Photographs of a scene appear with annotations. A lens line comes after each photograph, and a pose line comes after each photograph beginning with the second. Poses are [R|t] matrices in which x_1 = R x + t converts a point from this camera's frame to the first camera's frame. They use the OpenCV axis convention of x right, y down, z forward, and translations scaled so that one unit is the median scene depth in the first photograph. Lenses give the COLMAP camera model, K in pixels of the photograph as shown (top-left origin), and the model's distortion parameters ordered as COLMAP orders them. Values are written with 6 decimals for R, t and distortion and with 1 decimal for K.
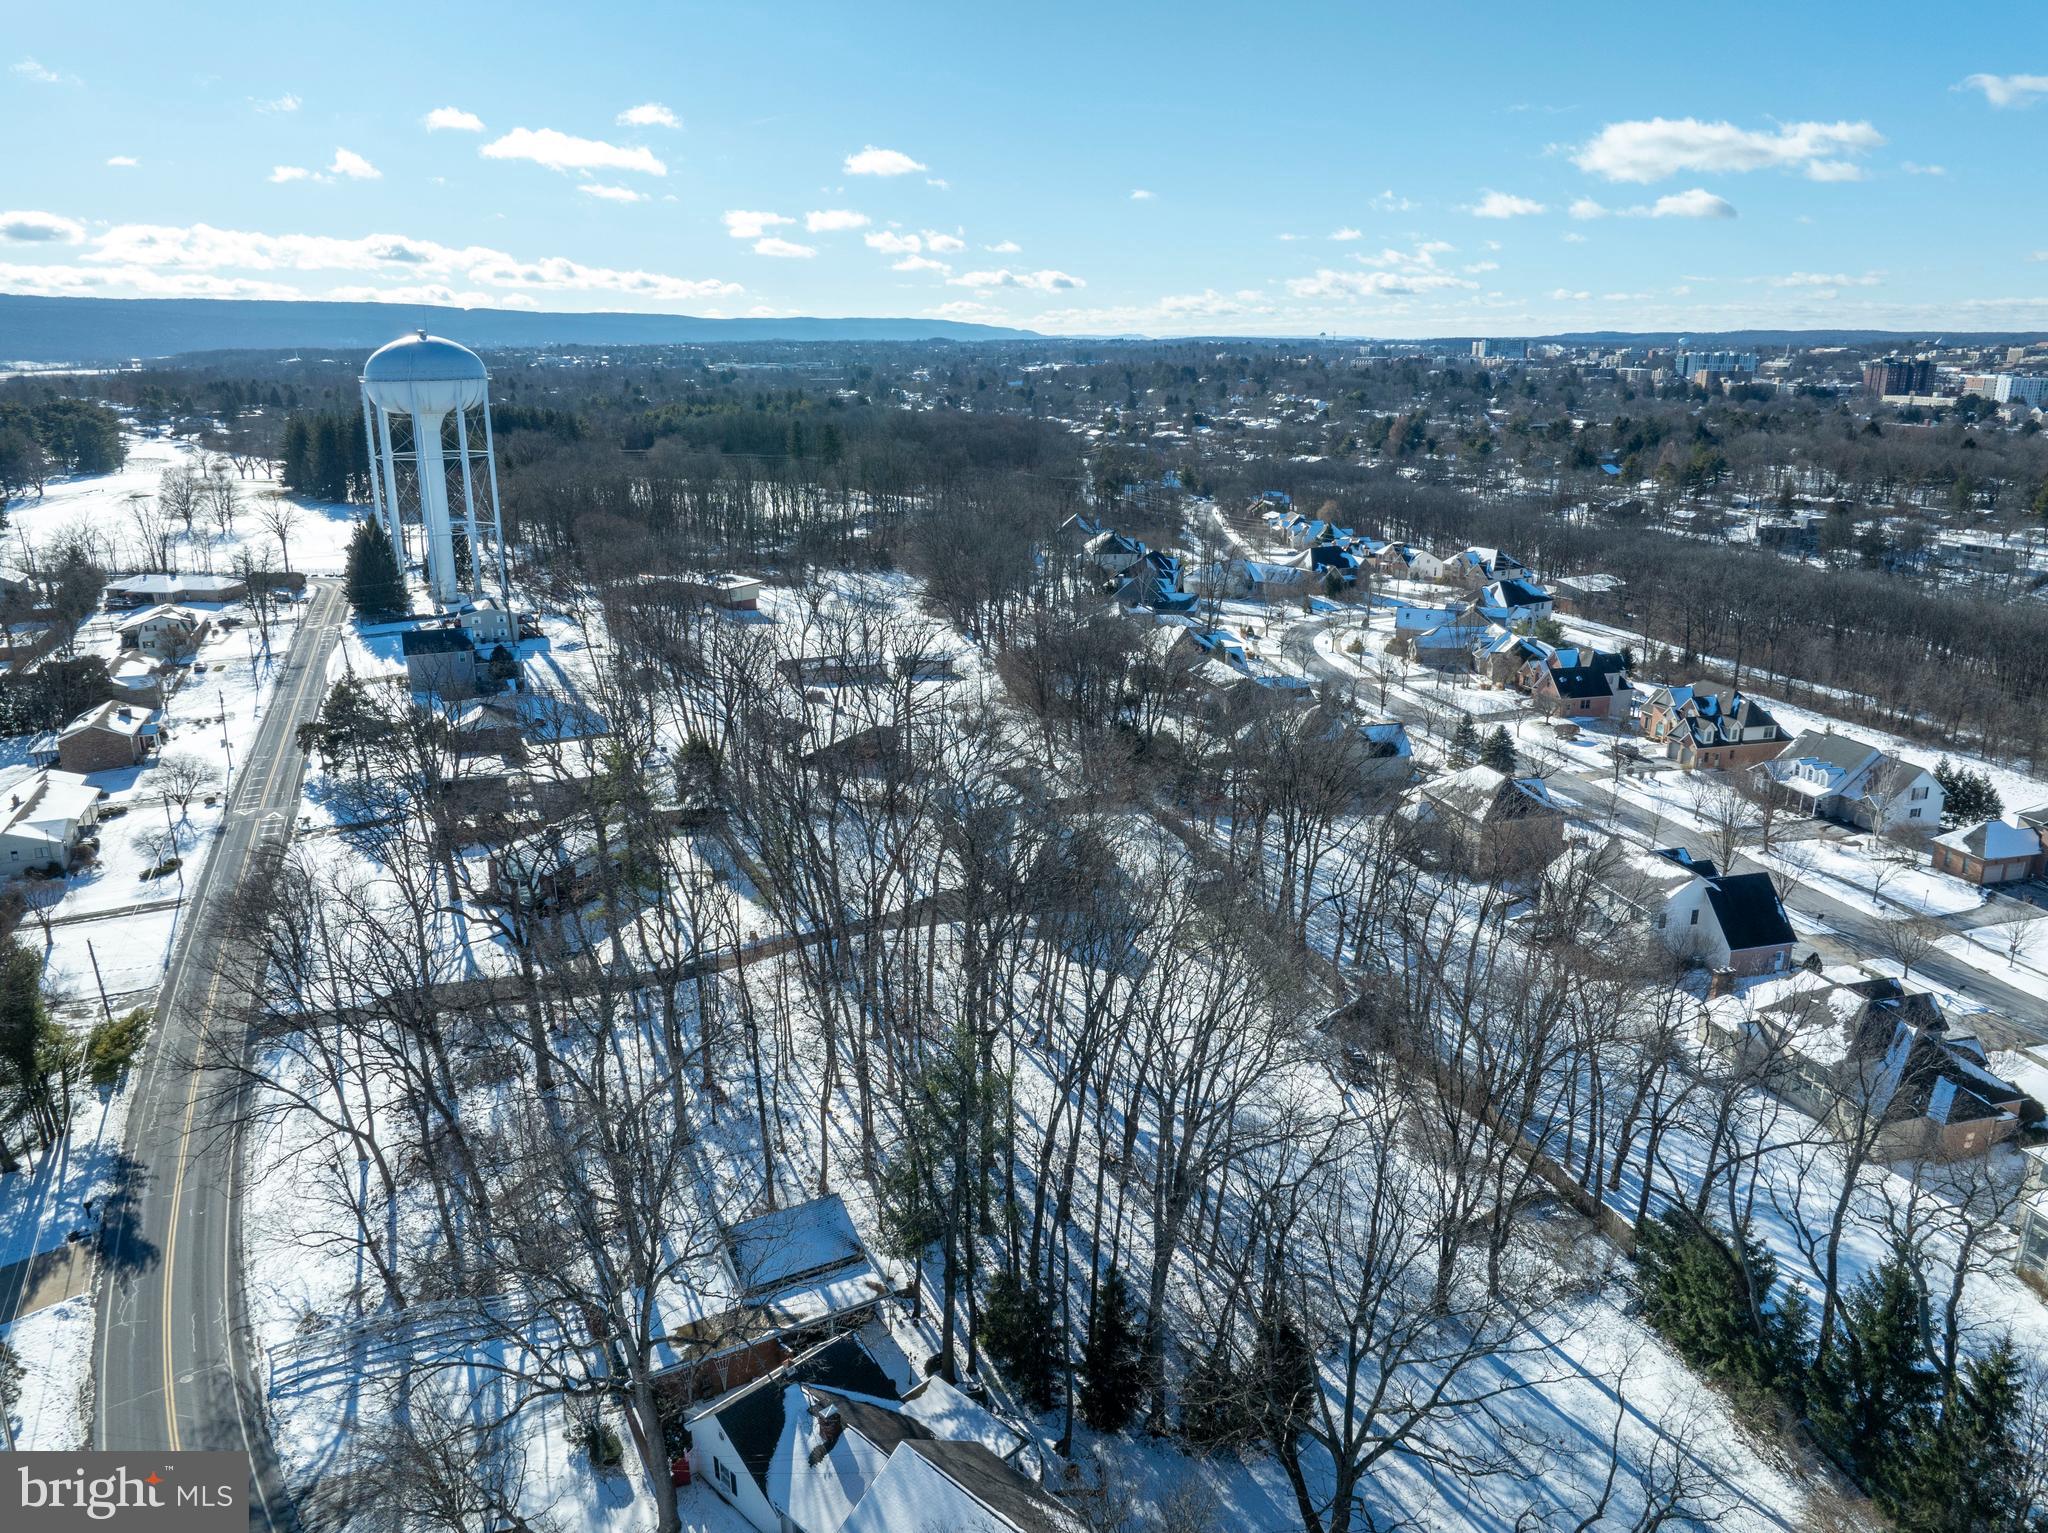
lens RADIAL K [[1433.5, 0, 1034.0], [0, 1433.5, 767.1], [0, 0, 1]] dist [-0.035353, -0.004573]
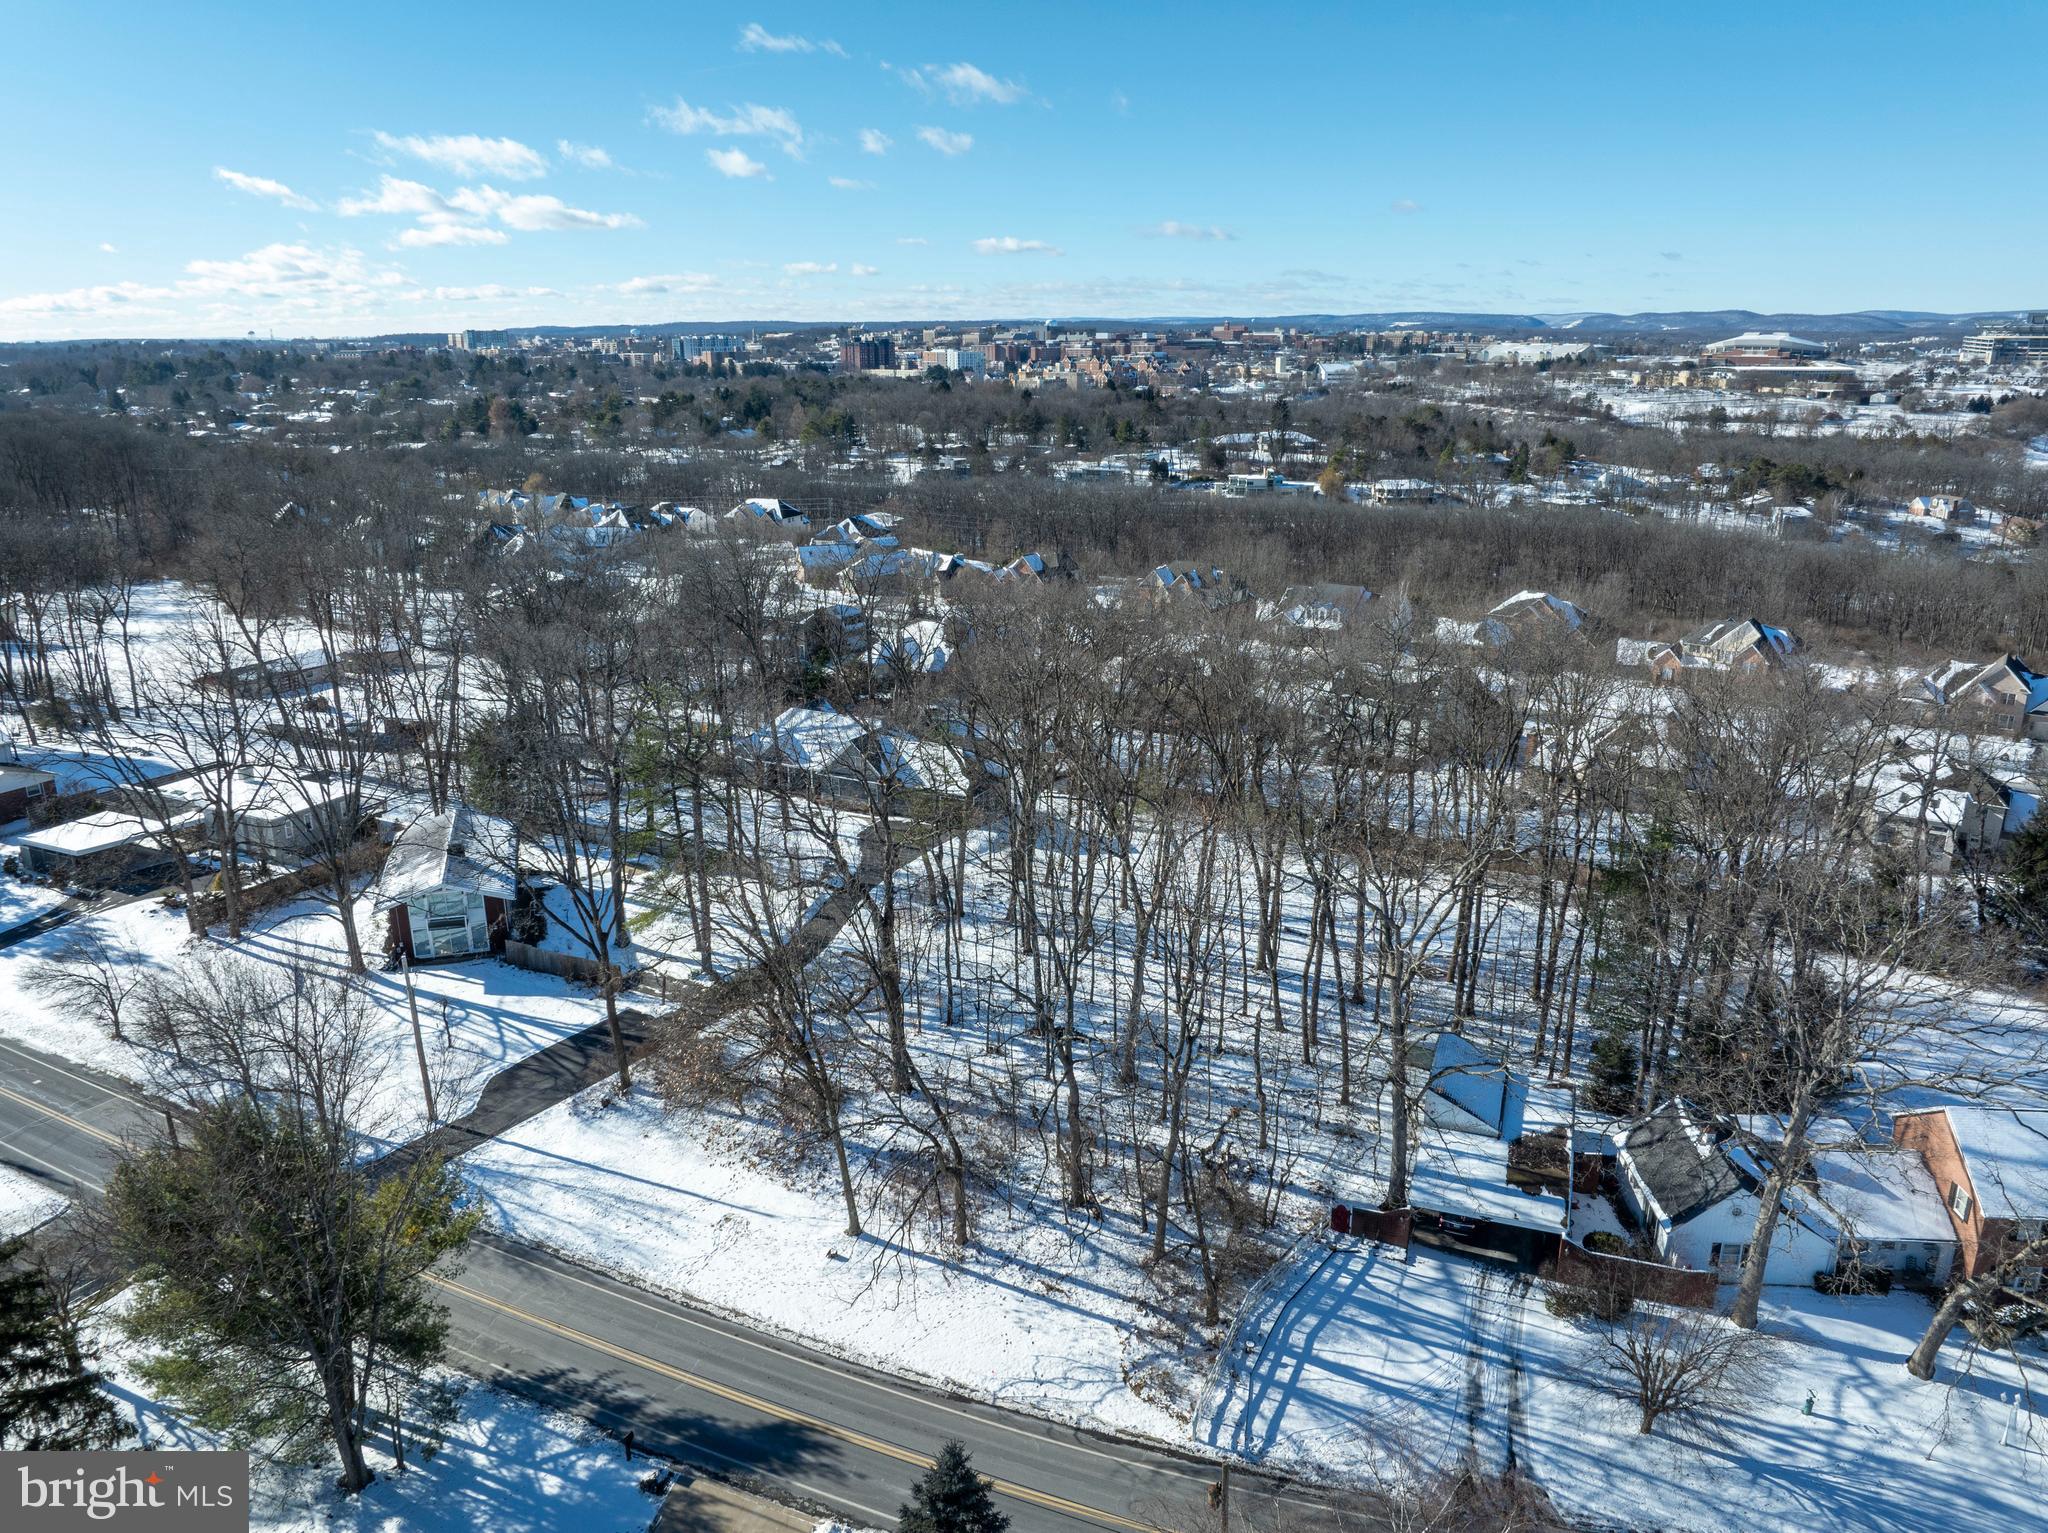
lens RADIAL K [[1433.5, 0, 1034.0], [0, 1433.5, 767.1], [0, 0, 1]] dist [-0.035353, -0.004573]
pose [[0.775438, -0.185089, 0.603687, -0.267405], [0.183177, 0.980899, 0.065450, 0.005028], [-0.604270, 0.059829, 0.794530, 0.118497]]
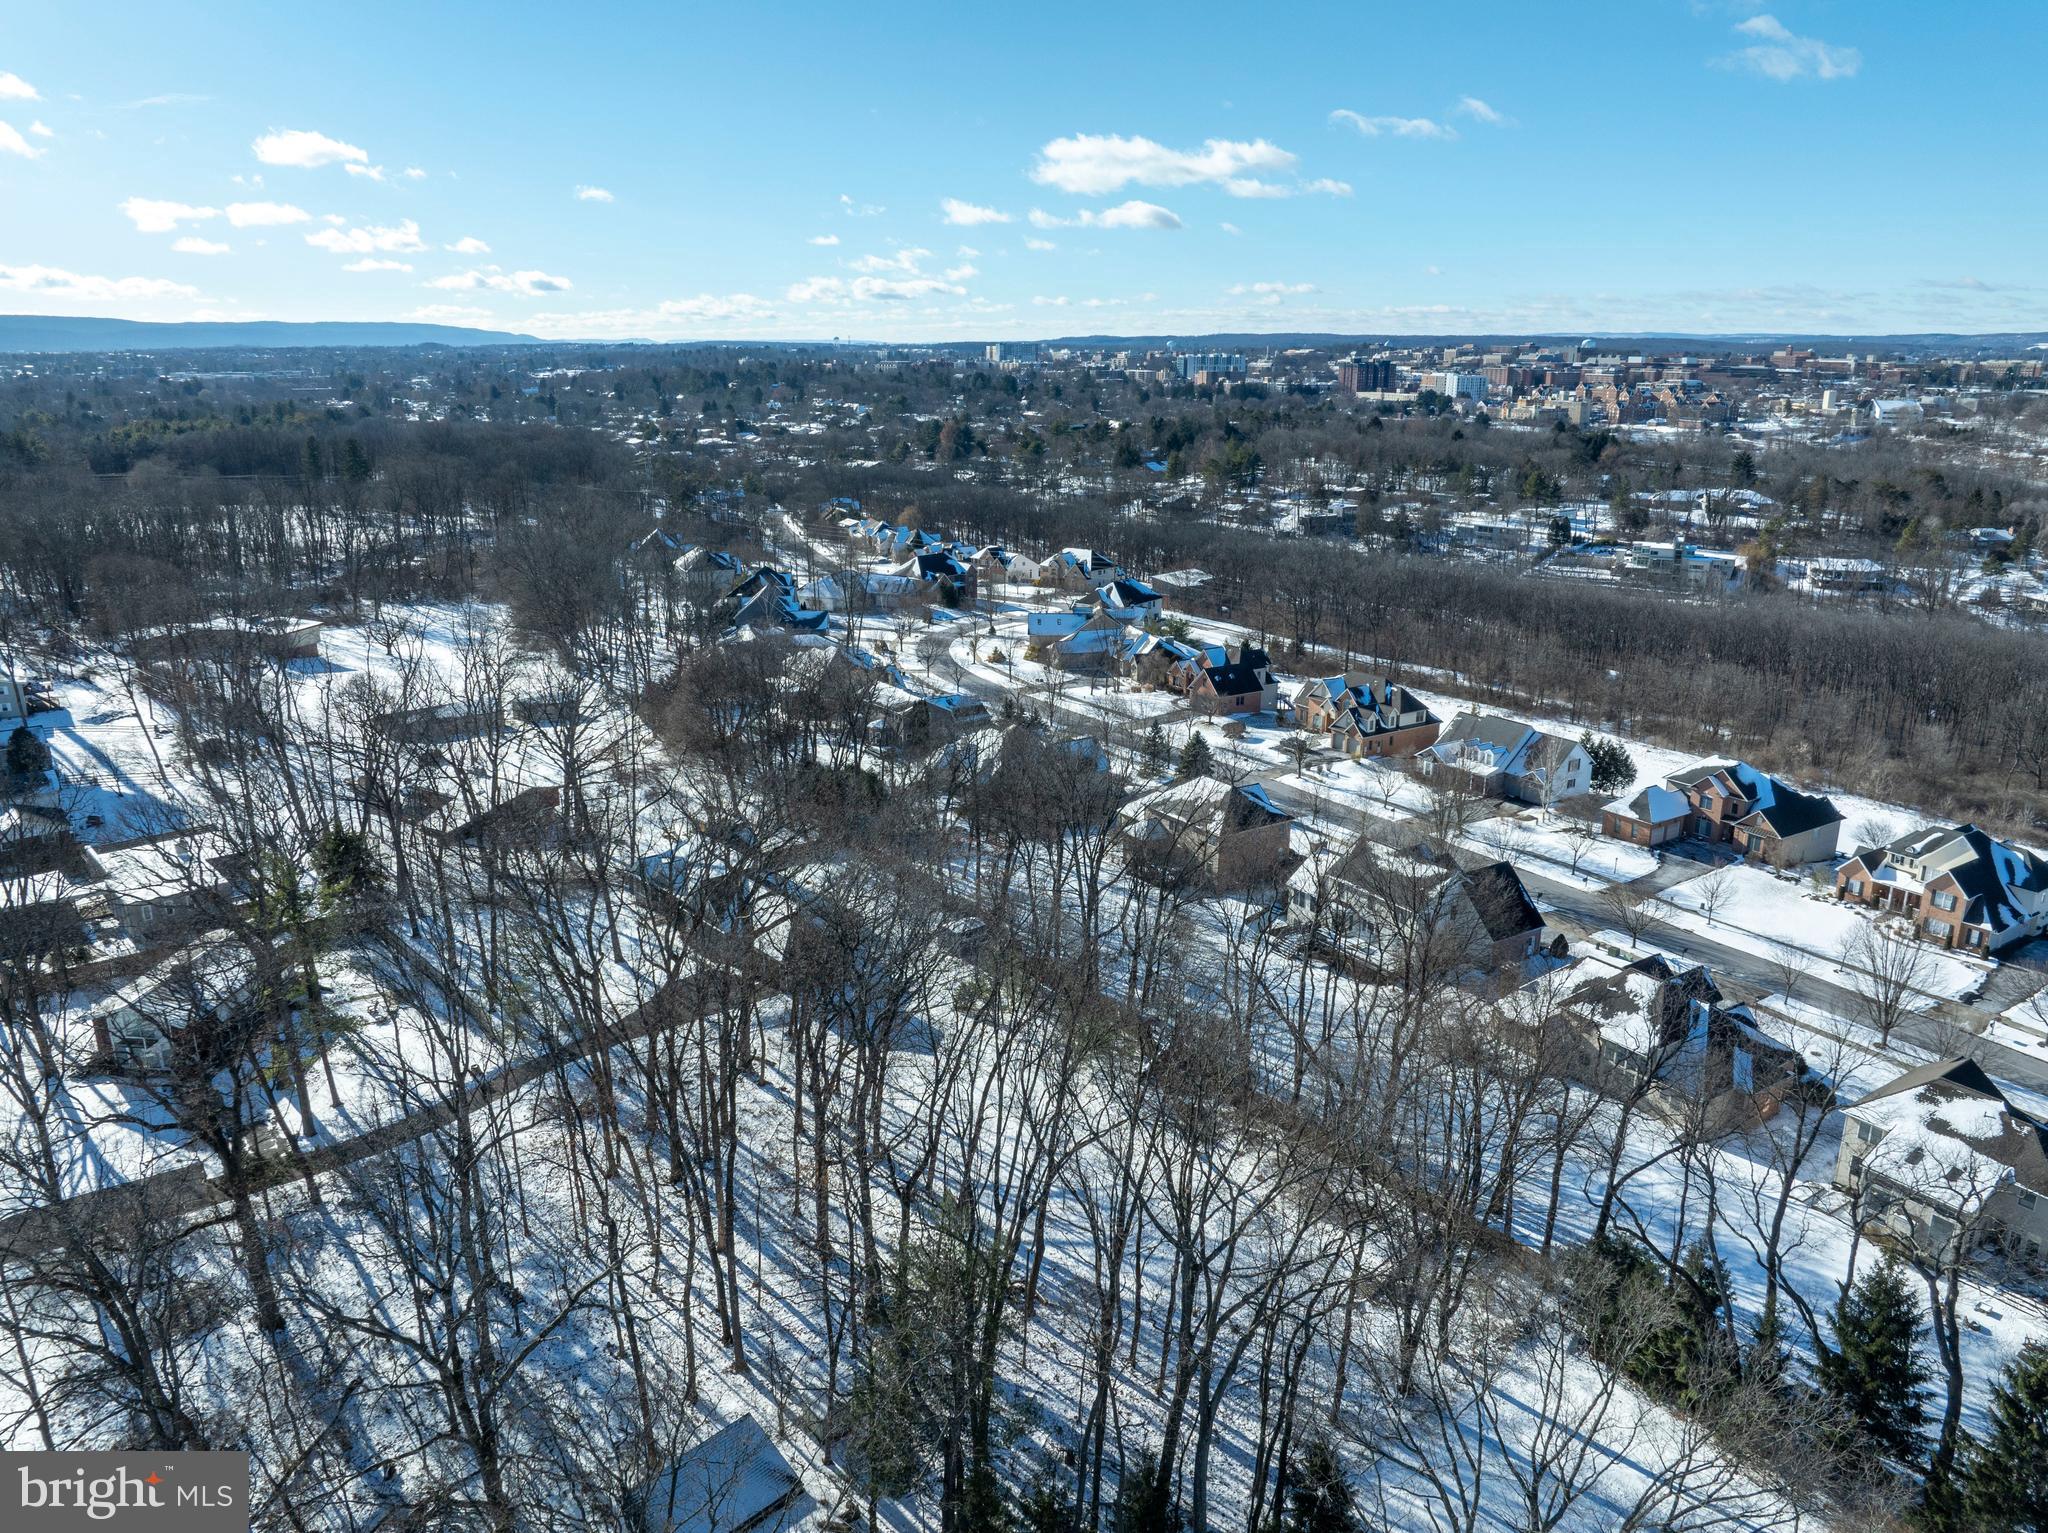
lens RADIAL K [[1433.5, 0, 1034.0], [0, 1433.5, 767.1], [0, 0, 1]] dist [-0.035353, -0.004573]
pose [[0.947998, -0.085603, 0.306549, -0.059318], [0.086454, 0.996197, 0.010828, -0.016913], [-0.306310, 0.016238, 0.951793, 0.056310]]
